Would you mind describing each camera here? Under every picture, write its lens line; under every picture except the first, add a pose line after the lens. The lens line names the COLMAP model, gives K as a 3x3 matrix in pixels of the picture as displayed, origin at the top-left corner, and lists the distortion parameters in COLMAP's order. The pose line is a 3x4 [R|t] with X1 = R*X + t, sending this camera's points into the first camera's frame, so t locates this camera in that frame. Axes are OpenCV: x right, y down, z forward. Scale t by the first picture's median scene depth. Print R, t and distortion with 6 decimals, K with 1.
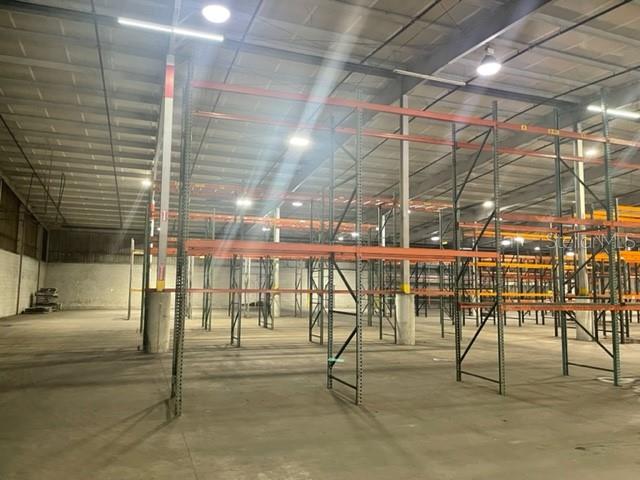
lens RADIAL K [[474.3, 0, 320.0], [0, 474.3, 240.0], [0, 0, 1]] dist [0.099337, -0.142454]
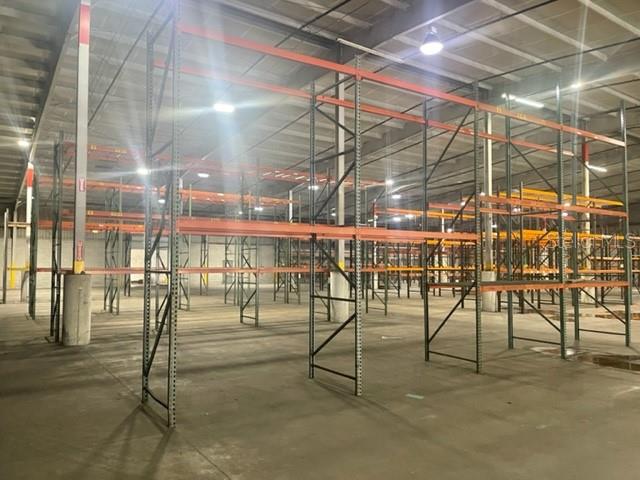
lens RADIAL K [[474.3, 0, 320.0], [0, 474.3, 240.0], [0, 0, 1]] dist [0.099337, -0.142454]
pose [[0.970471, 0.005069, 0.241165, -0.167768], [-0.018482, 0.998403, 0.053387, -0.008709], [-0.240509, -0.056268, 0.969015, 0.092512]]
